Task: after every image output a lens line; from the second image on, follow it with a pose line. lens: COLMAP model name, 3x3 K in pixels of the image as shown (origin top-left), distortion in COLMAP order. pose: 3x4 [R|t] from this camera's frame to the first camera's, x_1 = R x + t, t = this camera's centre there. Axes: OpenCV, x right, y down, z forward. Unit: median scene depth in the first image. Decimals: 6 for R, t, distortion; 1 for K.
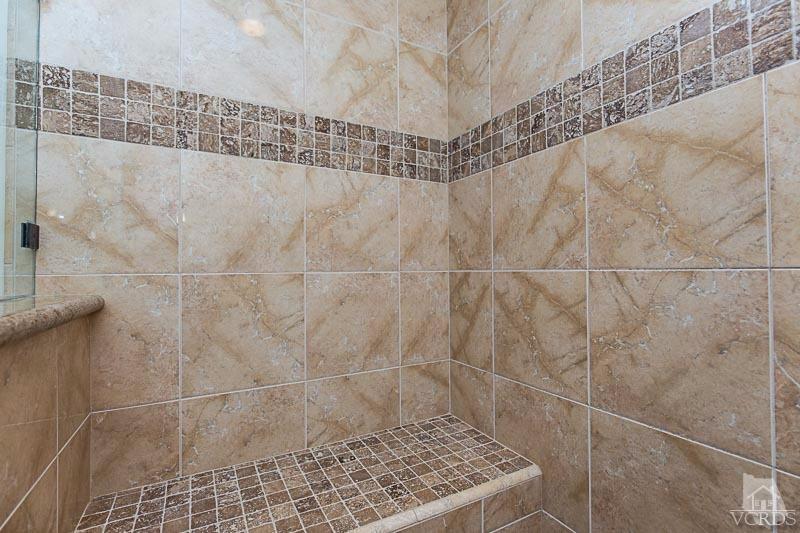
lens RADIAL K [[373.8, 0, 399.0], [0, 373.8, 266.3], [0, 0, 1]] dist [-0.009506, 0.000015]
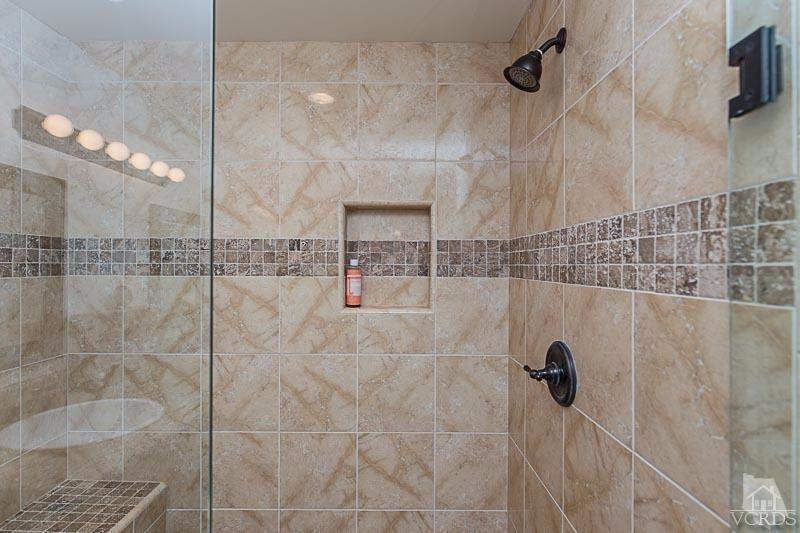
lens RADIAL K [[388.3, 0, 398.6], [0, 388.3, 266.5], [0, 0, 1]] dist [-0.012345, 0.000327]
pose [[0.467662, 0.011571, 0.883832, -0.515937], [-0.019416, 0.999808, -0.002816, -0.319967], [-0.883694, -0.015844, 0.467796, -0.506004]]
